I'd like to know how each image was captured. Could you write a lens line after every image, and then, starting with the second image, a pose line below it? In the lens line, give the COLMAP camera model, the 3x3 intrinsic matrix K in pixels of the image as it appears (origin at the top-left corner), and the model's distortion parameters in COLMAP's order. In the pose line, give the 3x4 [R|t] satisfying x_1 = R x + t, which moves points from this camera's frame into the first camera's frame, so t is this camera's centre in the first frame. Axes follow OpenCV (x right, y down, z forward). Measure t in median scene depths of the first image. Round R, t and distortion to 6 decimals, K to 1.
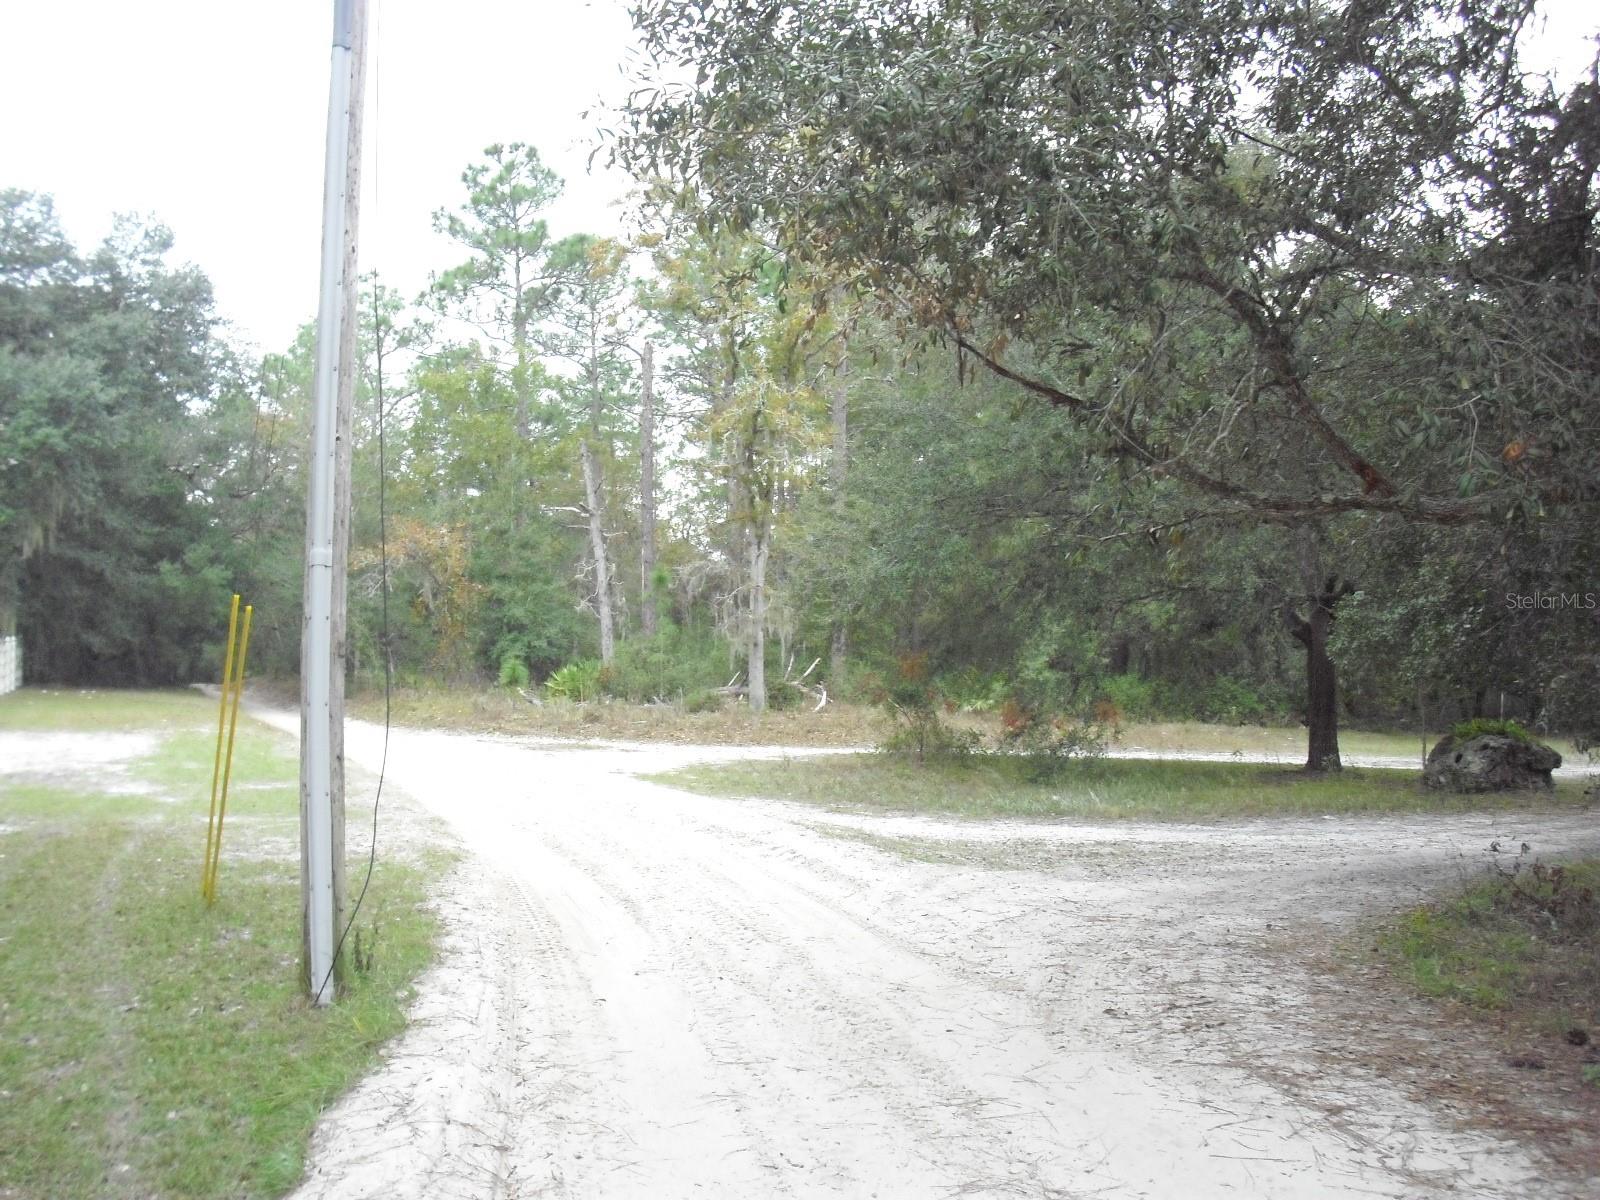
lens RADIAL K [[1755.4, 0, 800.0], [0, 1755.4, 600.0], [0, 0, 1]] dist [-0.170808, 0.166122]
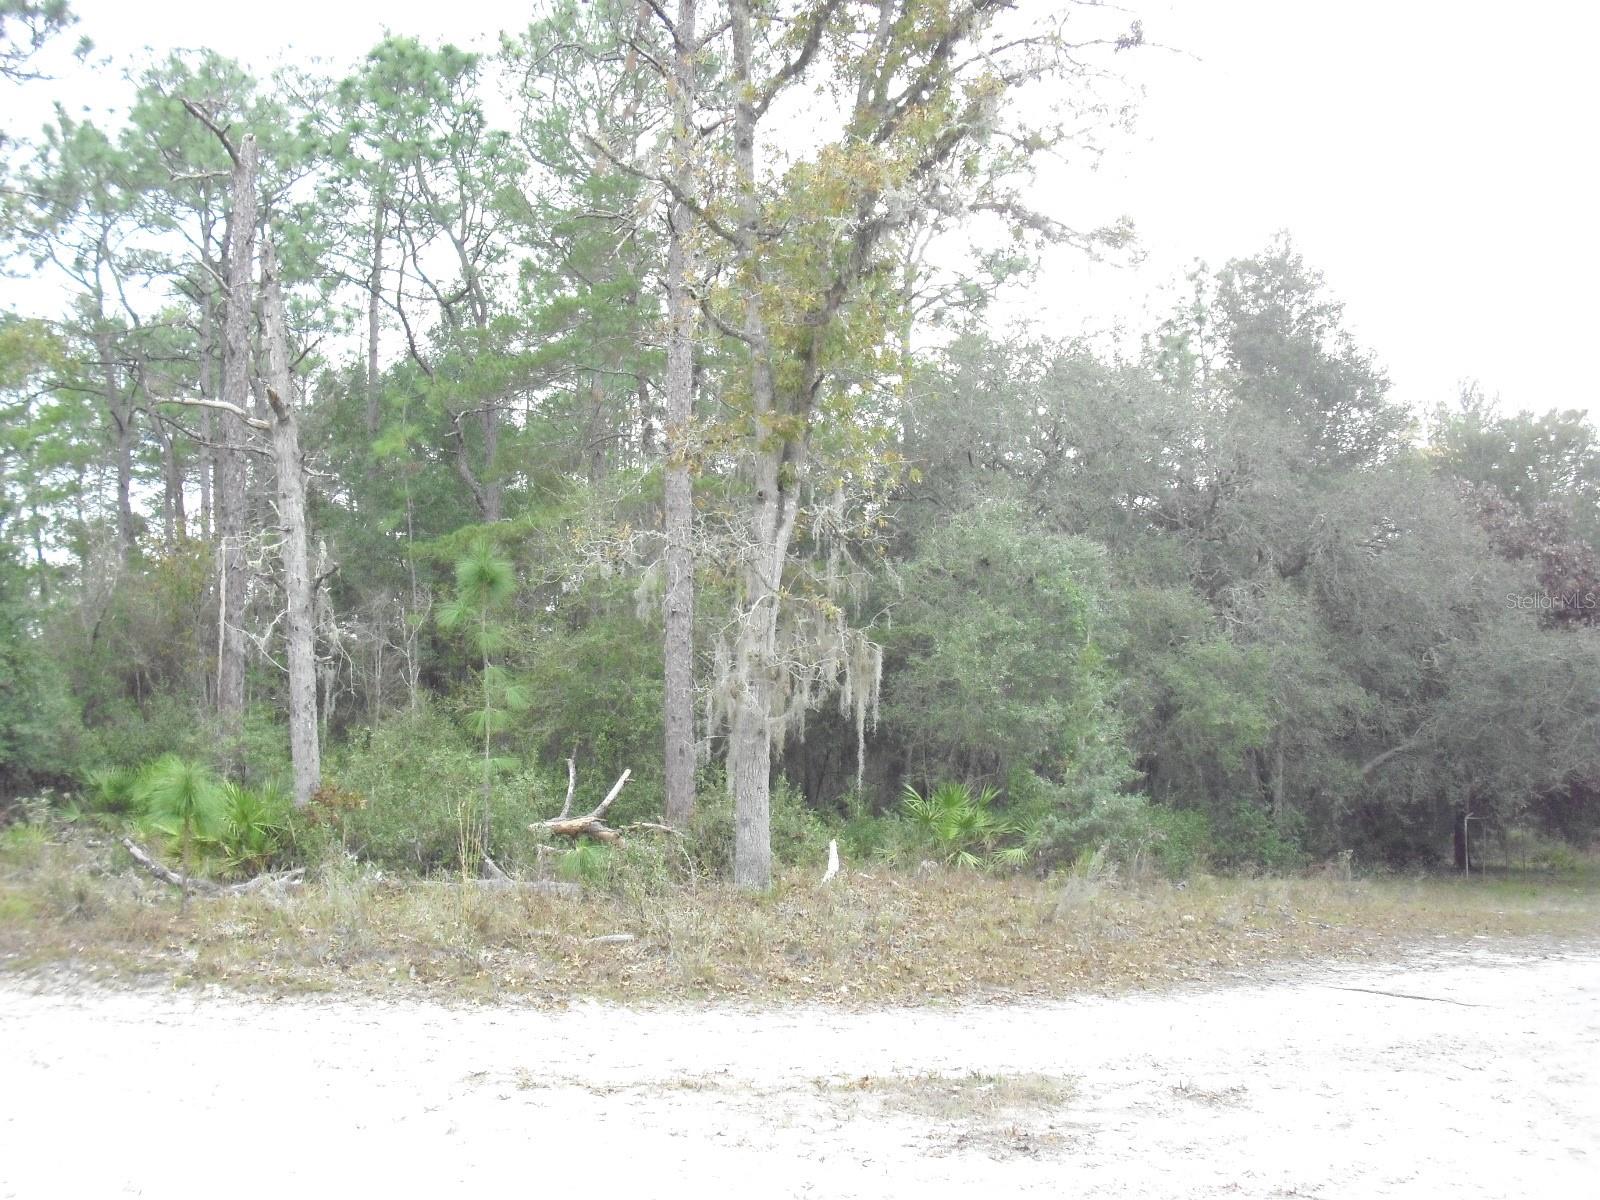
lens RADIAL K [[1751.6, 0, 800.0], [0, 1751.6, 600.0], [0, 0, 1]] dist [-0.154628, 0.066248]
pose [[0.864141, 0.054129, 0.500330, -0.196344], [-0.019447, 0.997048, -0.074279, 0.020444], [-0.502873, 0.054458, 0.862643, 0.531596]]
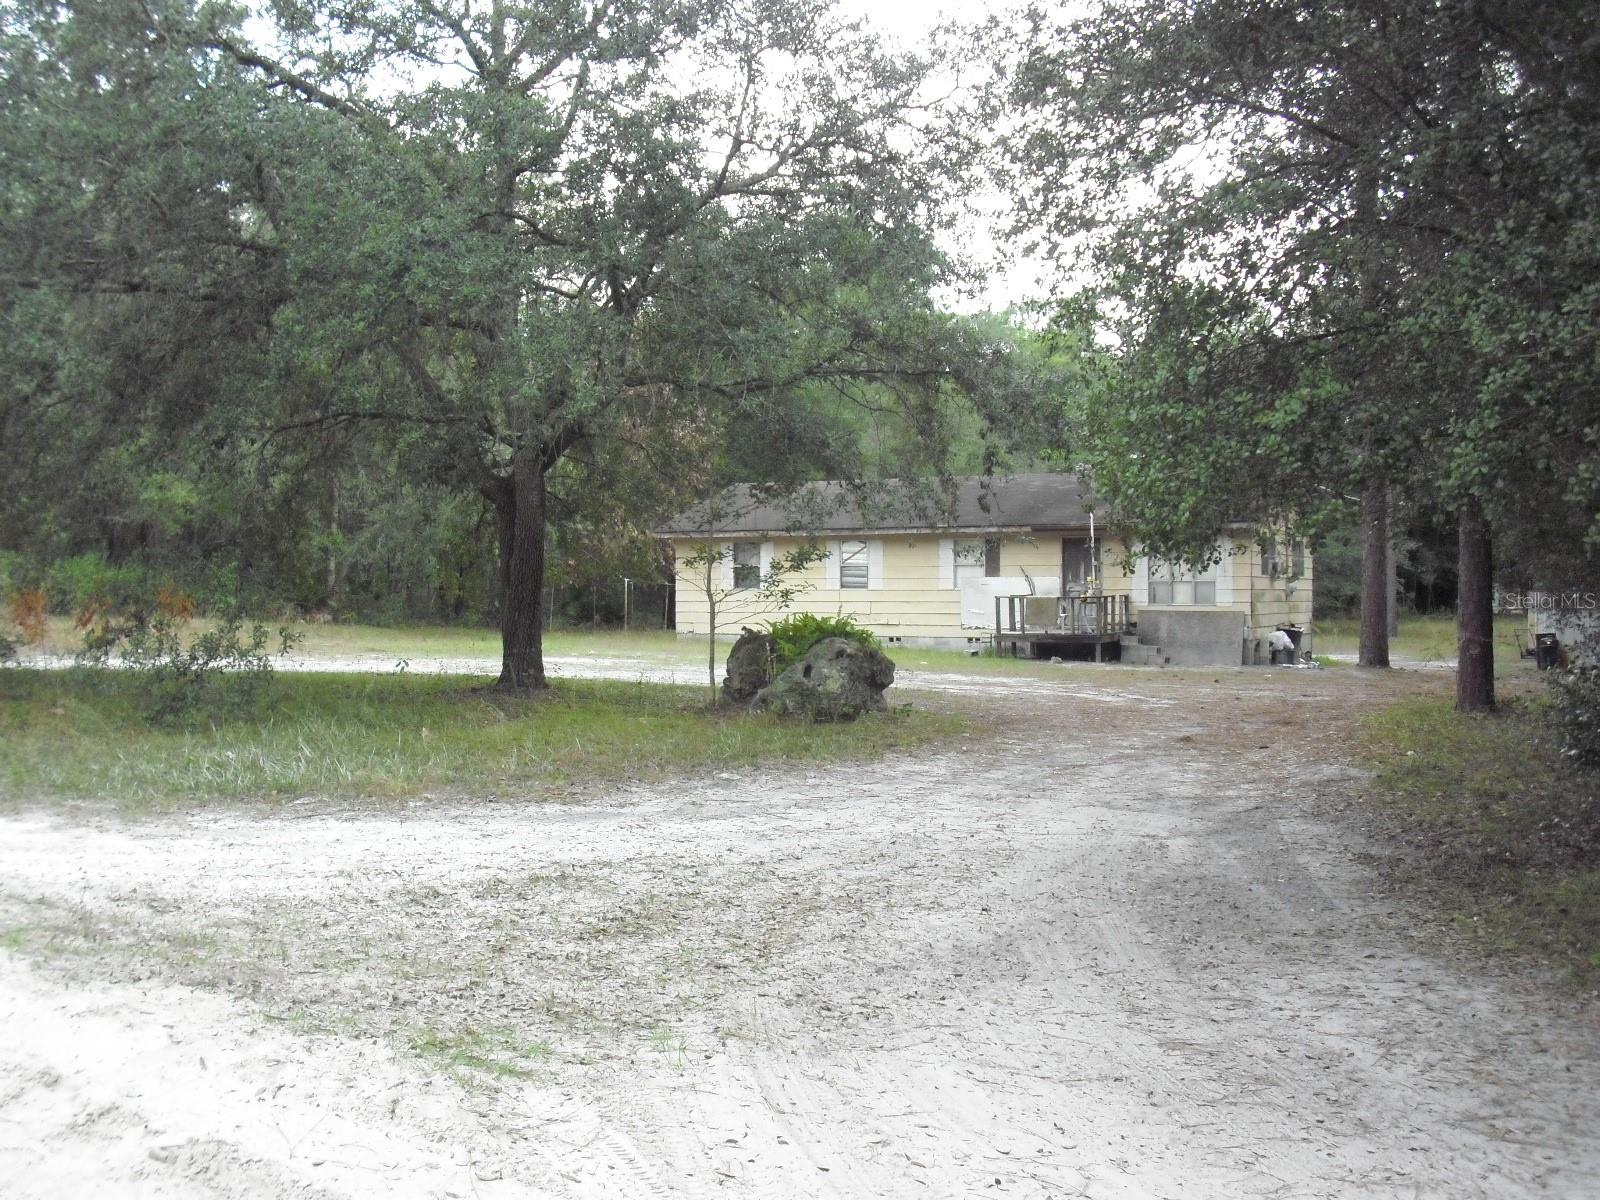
lens RADIAL K [[1751.6, 0, 800.0], [0, 1751.6, 600.0], [0, 0, 1]] dist [-0.154628, 0.066248]
pose [[0.797118, -0.003121, 0.603815, -0.021013], [-0.034542, 0.998113, 0.050759, 0.012984], [-0.602834, -0.061318, 0.795507, 0.206166]]
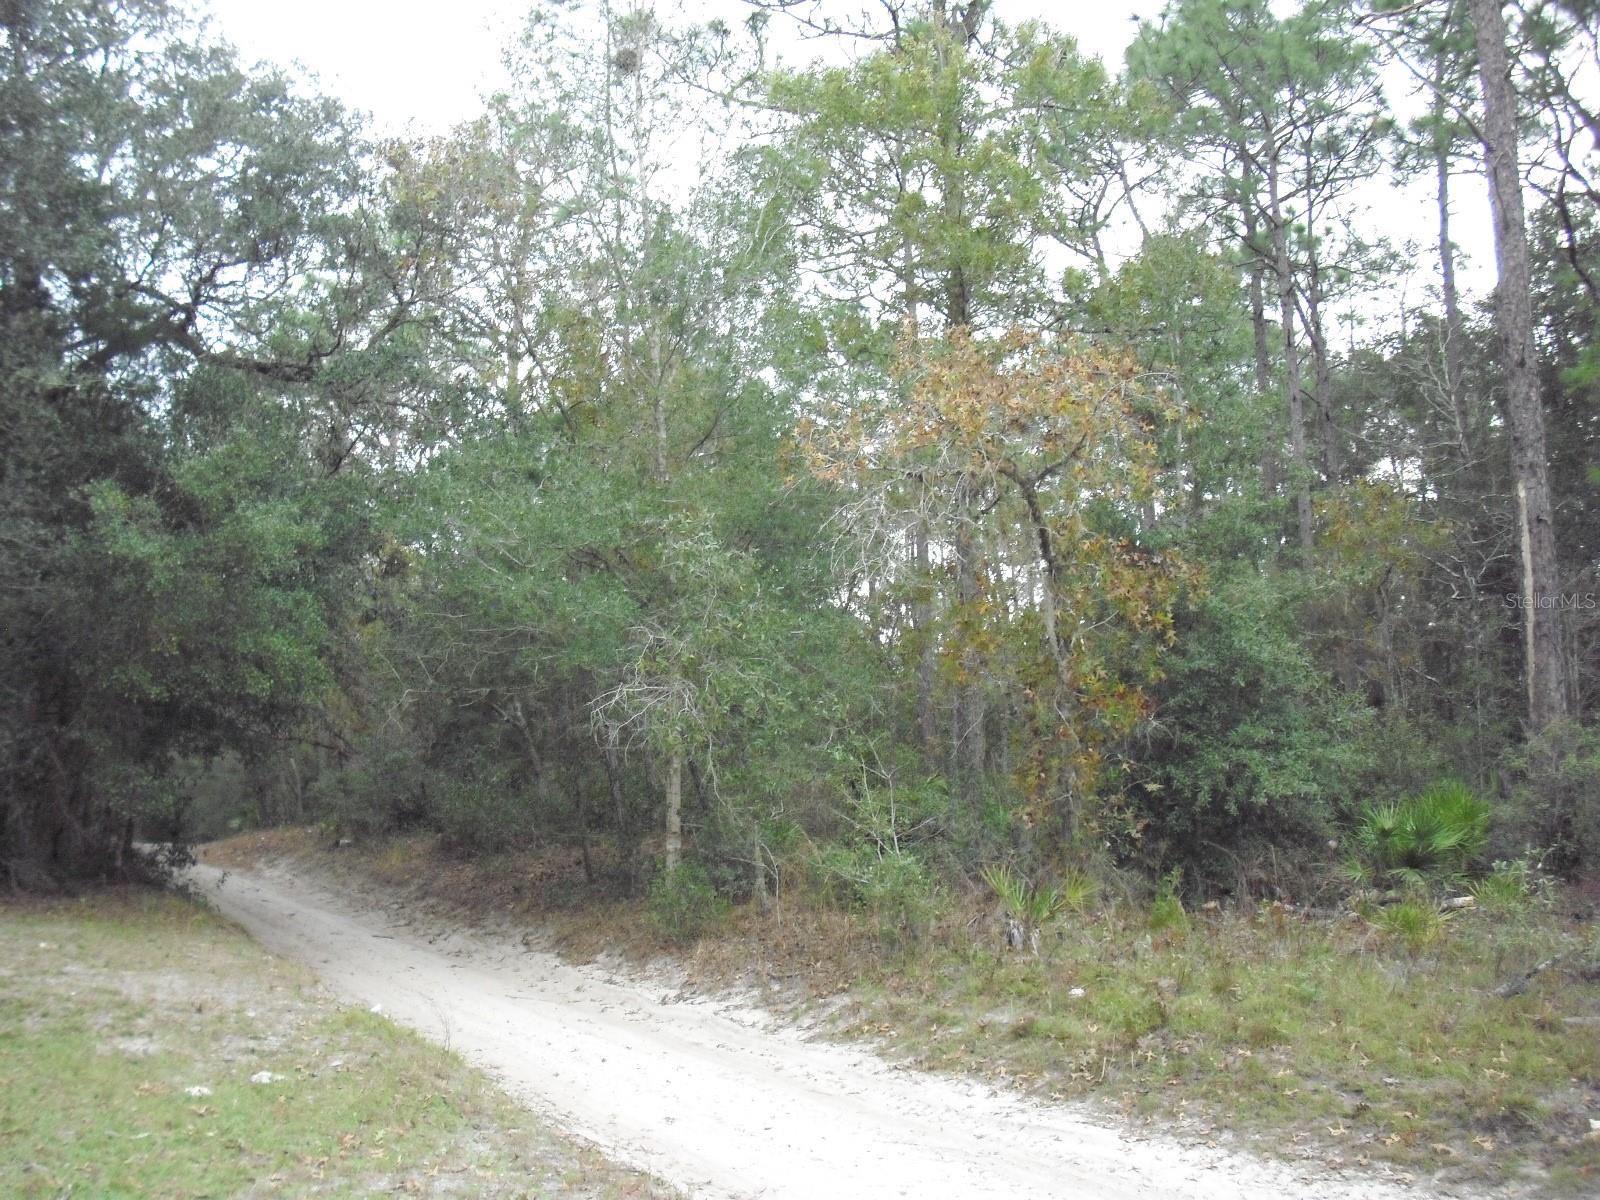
lens RADIAL K [[1751.6, 0, 800.0], [0, 1751.6, 600.0], [0, 0, 1]] dist [-0.154628, 0.066248]
pose [[0.999630, 0.003639, 0.026948, -0.255811], [-0.001449, 0.996726, -0.080842, 0.022528], [-0.027154, 0.080773, 0.996363, 0.699557]]
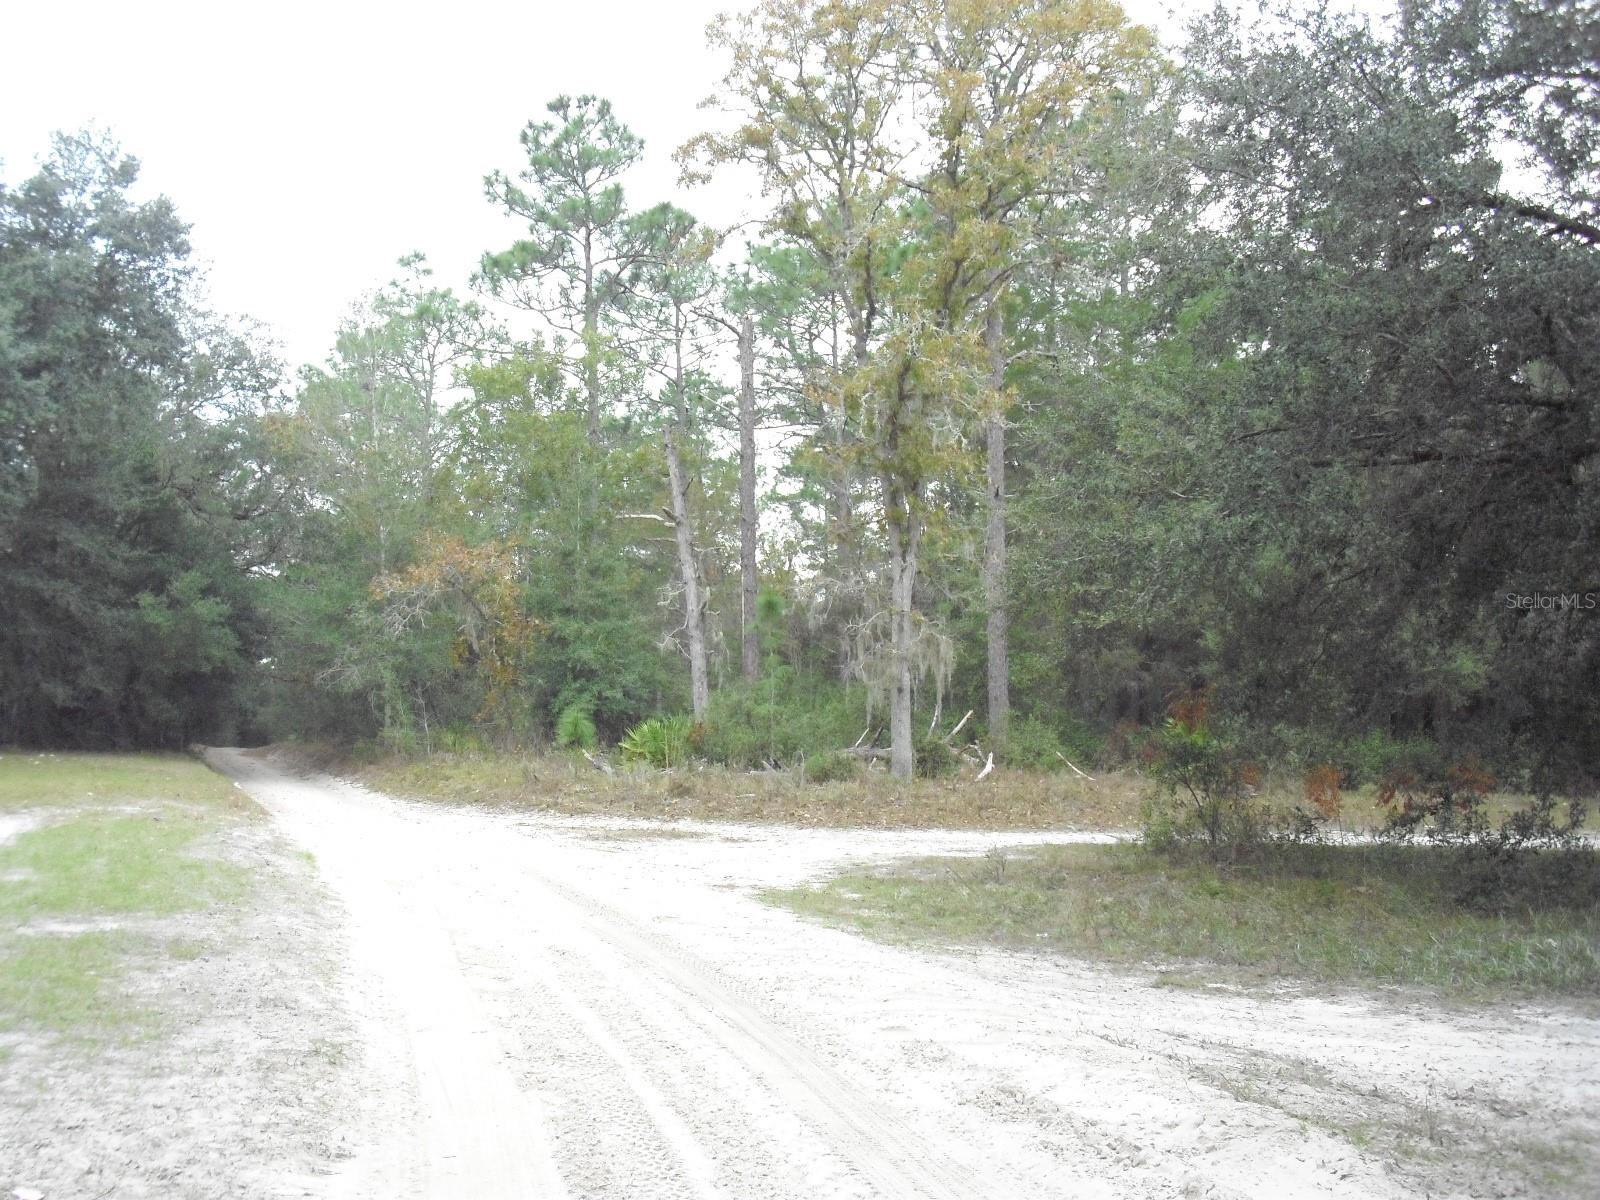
lens RADIAL K [[1755.4, 0, 800.0], [0, 1755.4, 600.0], [0, 0, 1]] dist [-0.170808, 0.166122]
pose [[0.998813, -0.007661, -0.048105, -0.026924], [0.005866, 0.999285, -0.037339, 0.012574], [0.048357, 0.037013, 0.998144, 0.217653]]
